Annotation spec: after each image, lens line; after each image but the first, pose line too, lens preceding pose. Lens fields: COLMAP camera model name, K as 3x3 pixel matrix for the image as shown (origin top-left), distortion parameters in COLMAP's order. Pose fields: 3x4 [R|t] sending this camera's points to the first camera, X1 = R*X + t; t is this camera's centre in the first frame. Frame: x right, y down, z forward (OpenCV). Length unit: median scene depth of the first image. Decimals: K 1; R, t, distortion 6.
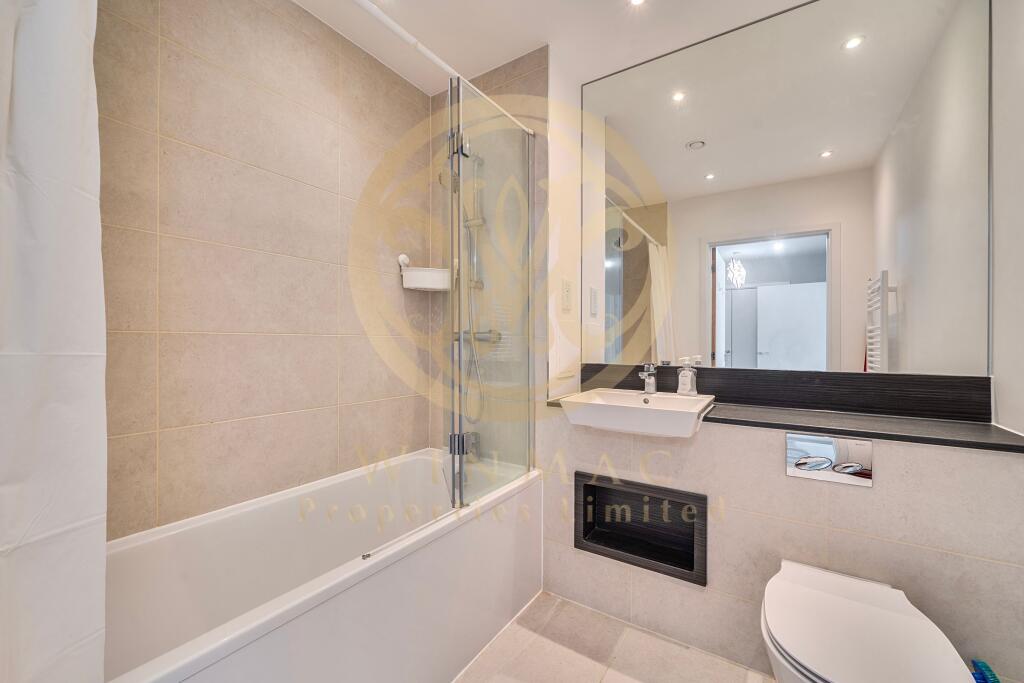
lens RADIAL K [[408.0, 0, 514.9], [0, 408.0, 344.8], [0, 0, 1]] dist [-0.002898, 0.000705]
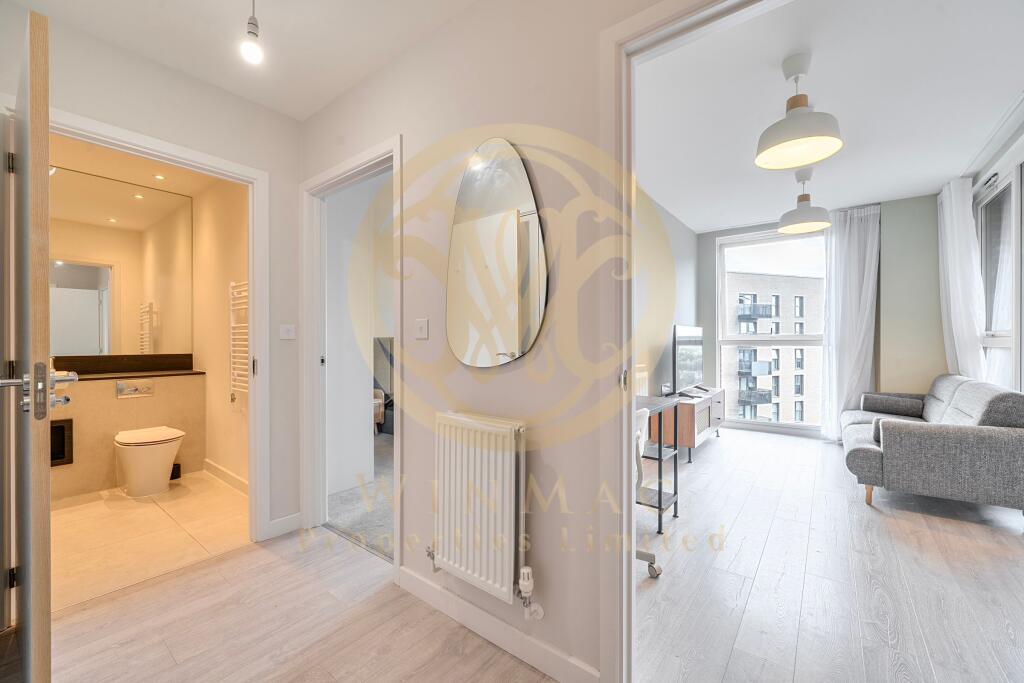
lens RADIAL K [[408.0, 0, 513.9], [0, 408.0, 340.2], [0, 0, 1]] dist [-0.002898, 0.000705]
pose [[0.077059, -0.007505, 0.996998, -1.183519], [-0.000506, 0.999971, 0.007566, -0.028405], [-0.997026, -0.001087, 0.077053, -1.153862]]
